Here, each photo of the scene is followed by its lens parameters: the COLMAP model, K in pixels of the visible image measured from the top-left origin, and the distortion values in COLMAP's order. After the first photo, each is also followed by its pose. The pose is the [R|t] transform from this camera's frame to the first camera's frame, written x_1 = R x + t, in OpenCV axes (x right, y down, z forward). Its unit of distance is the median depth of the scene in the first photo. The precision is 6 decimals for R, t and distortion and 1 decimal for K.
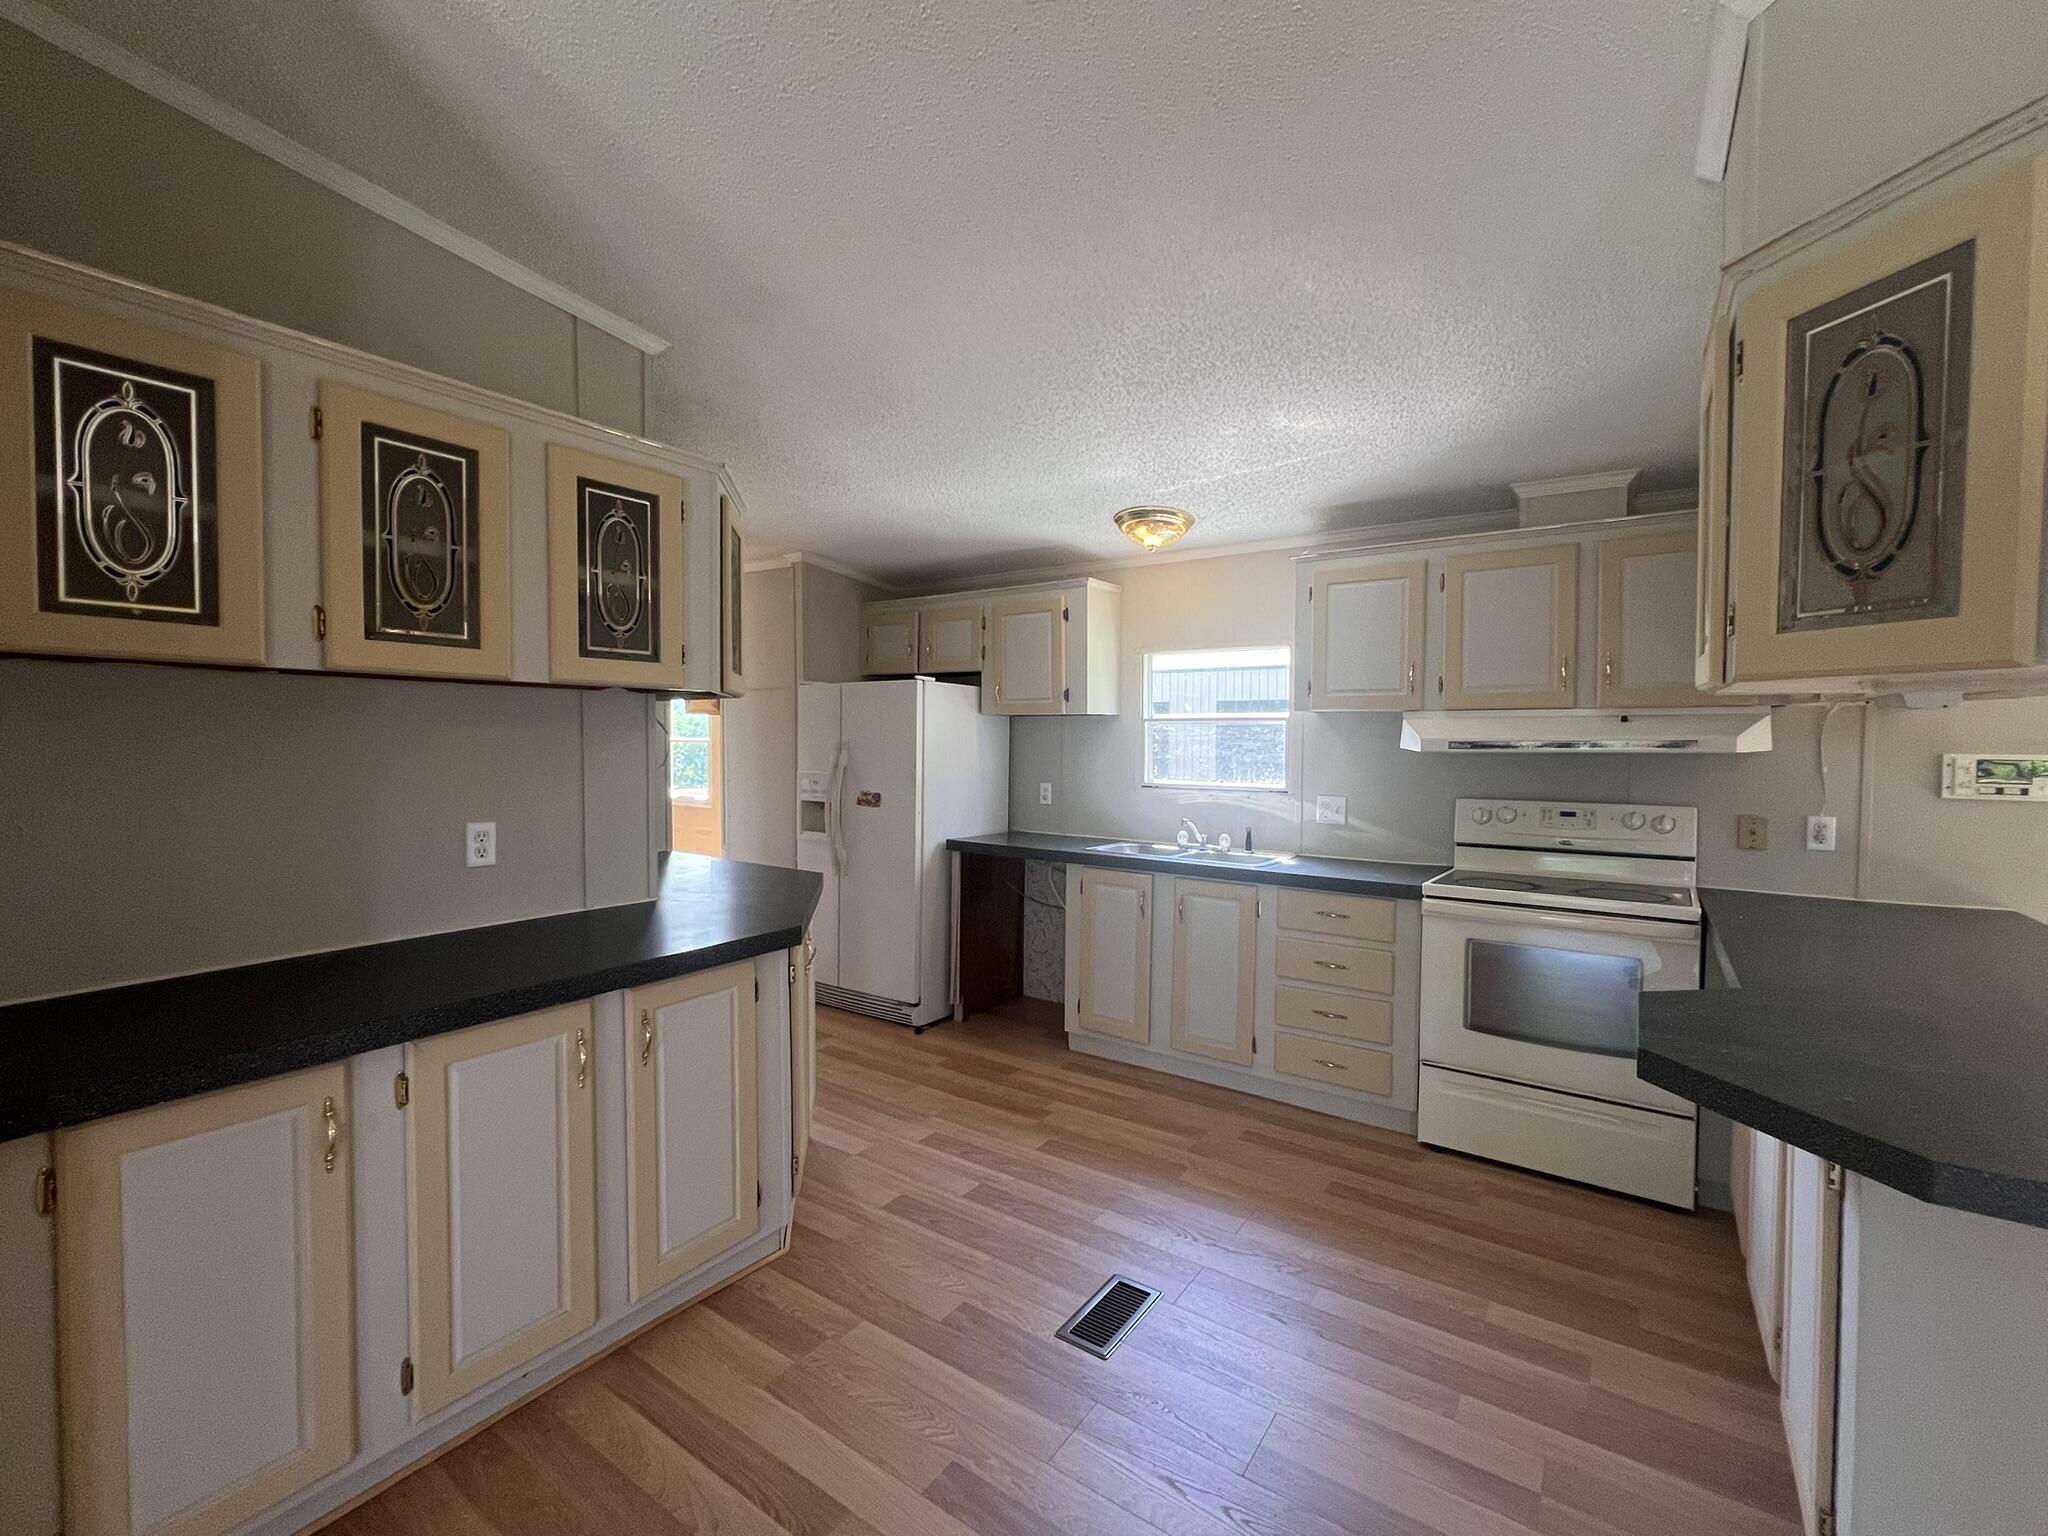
lens RADIAL K [[870.4, 0, 1025.6], [0, 870.4, 768.7], [0, 0, 1]] dist [-0.001626, 0.000965]
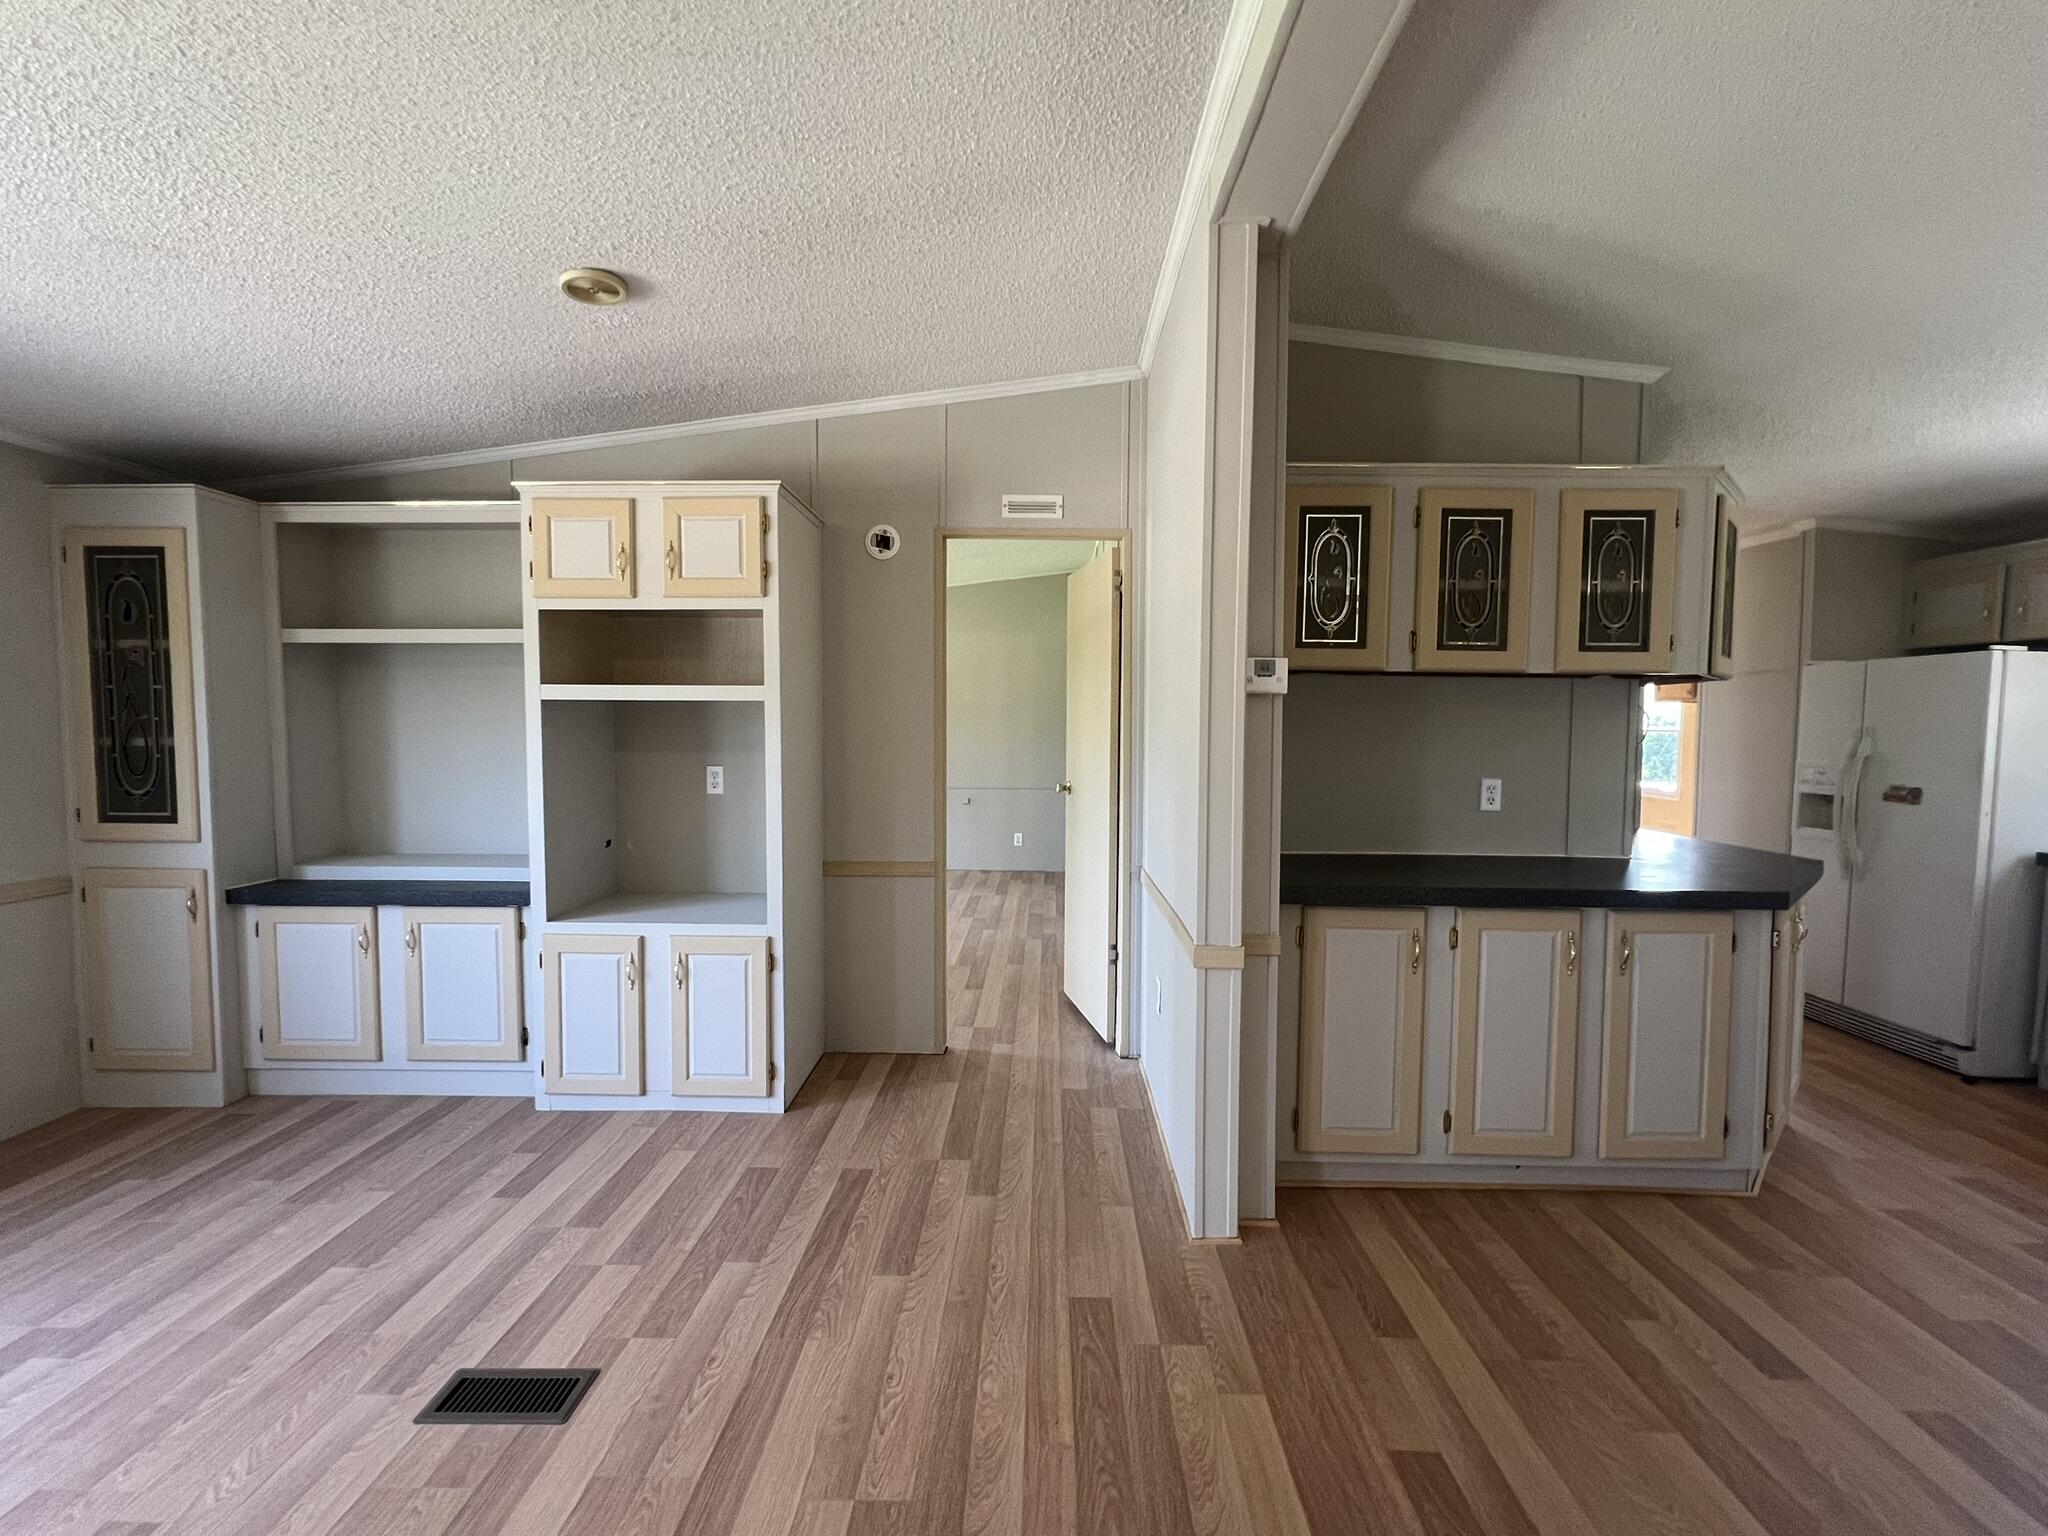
lens RADIAL K [[870.4, 0, 1025.6], [0, 870.4, 768.7], [0, 0, 1]] dist [-0.001626, 0.000965]
pose [[0.552412, 0.039011, -0.832658, 0.102774], [-0.036798, 0.999072, 0.022394, 0.041975], [0.832759, 0.018269, 0.553335, -0.357169]]
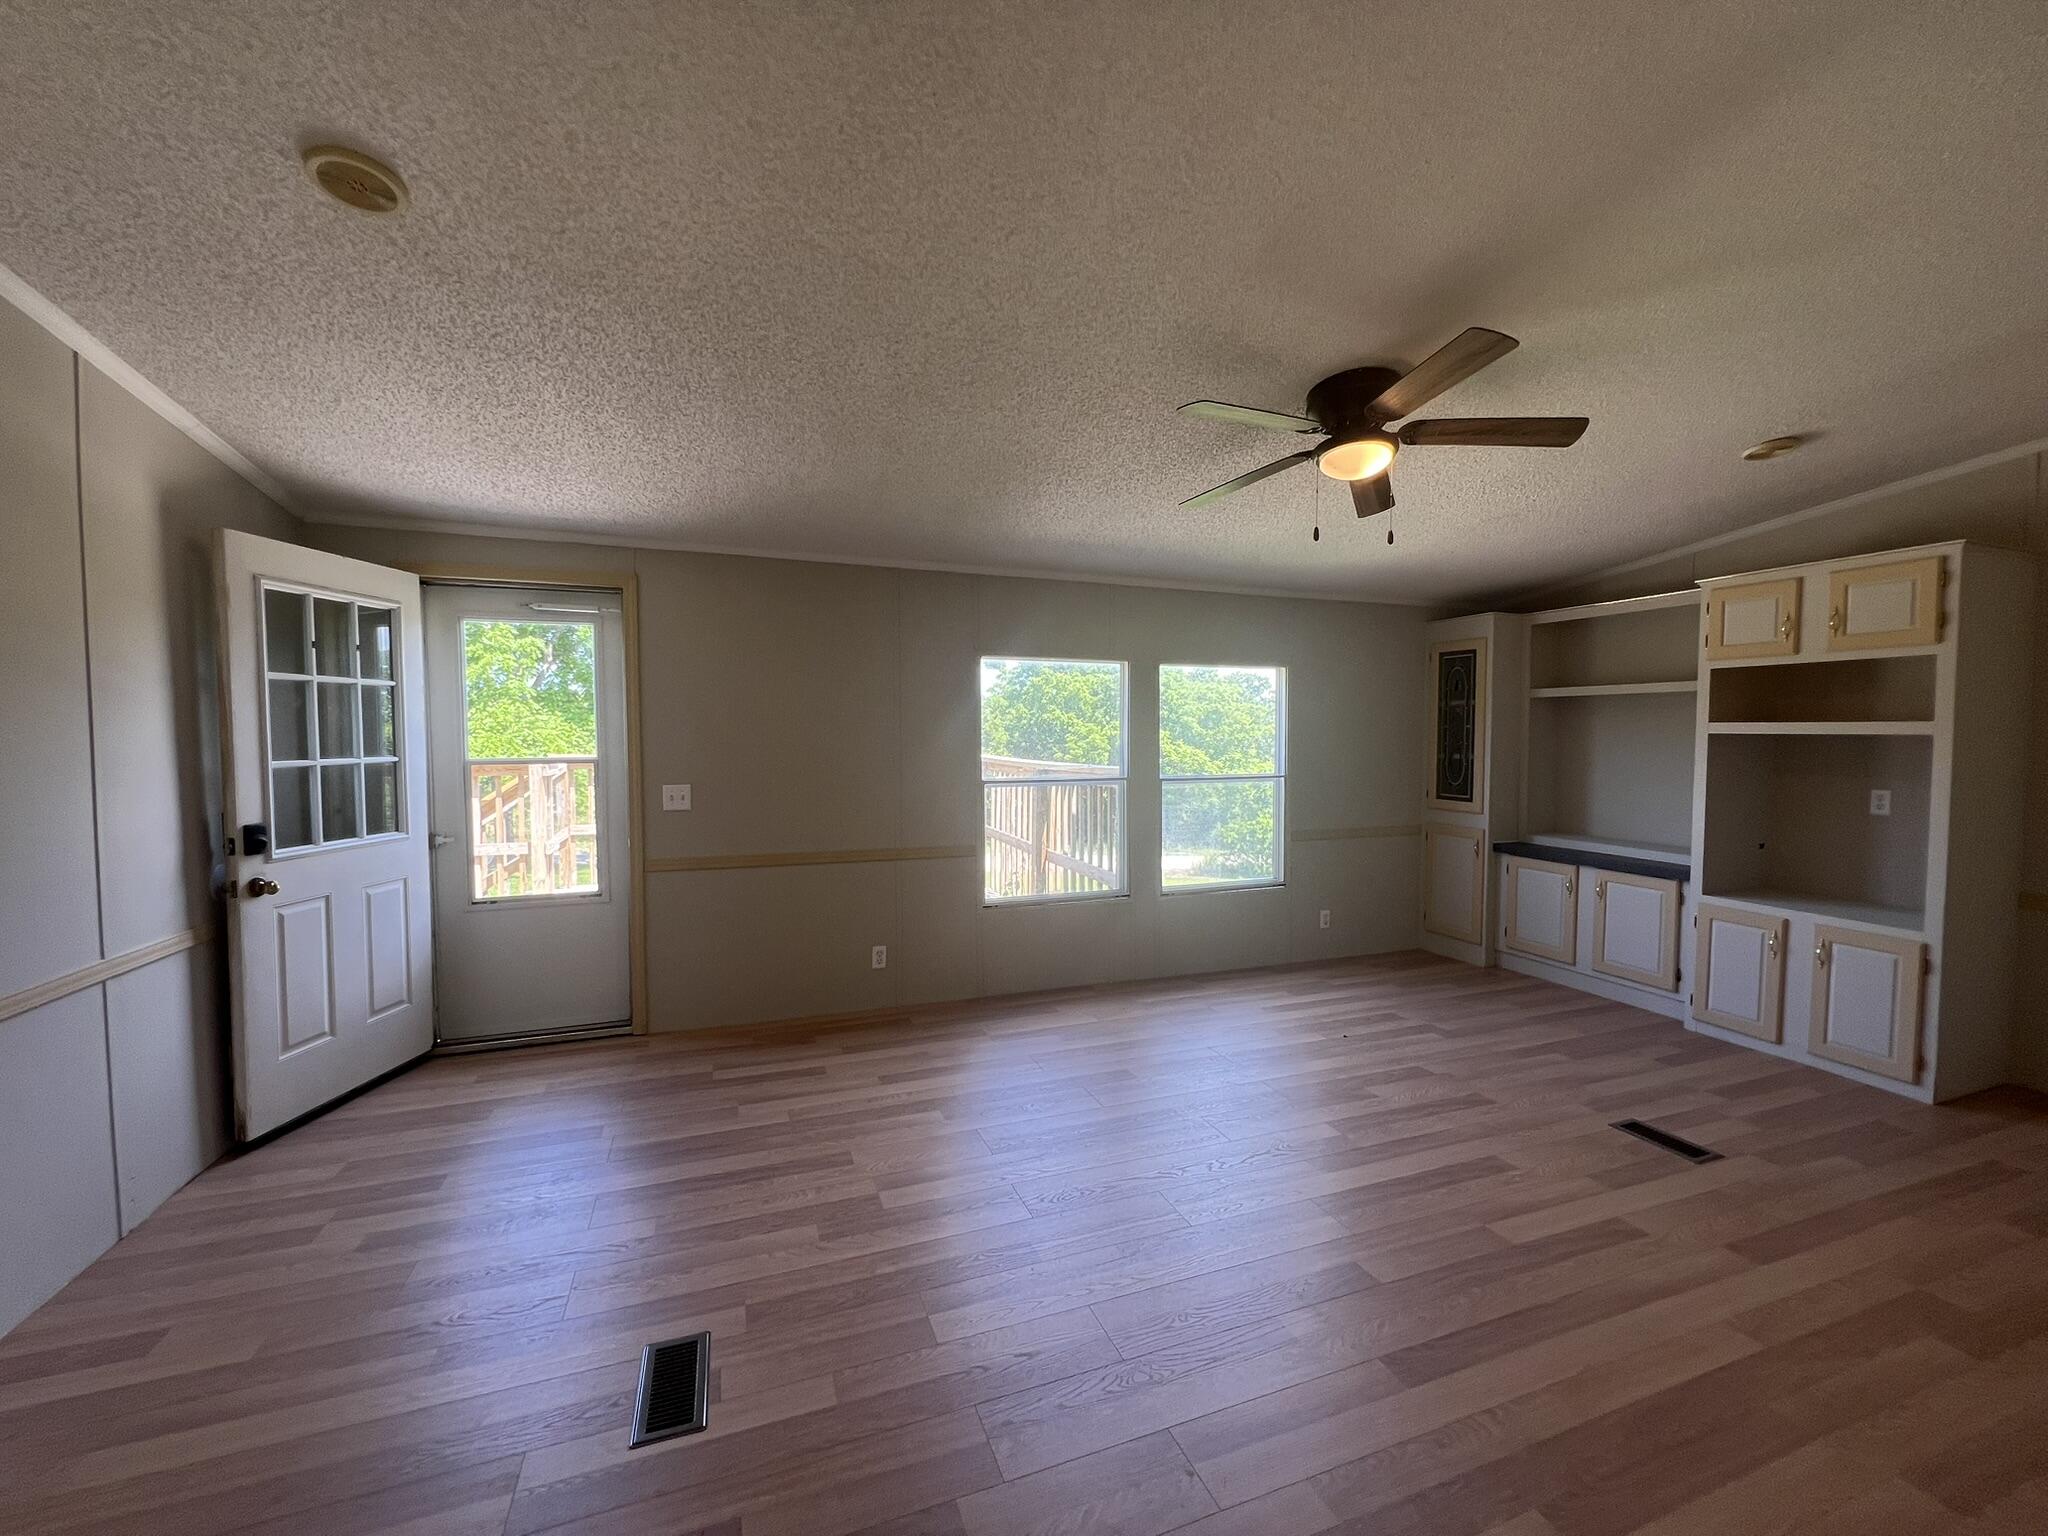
lens RADIAL K [[822.1, 0, 1025.1], [0, 822.1, 766.8], [0, 0, 1]] dist [-0.001057, 0.000673]
pose [[-0.572817, 0.028164, -0.819199, 0.827439], [-0.041804, 0.997105, 0.063512, 0.013692], [0.818616, 0.070626, -0.569982, -0.426712]]
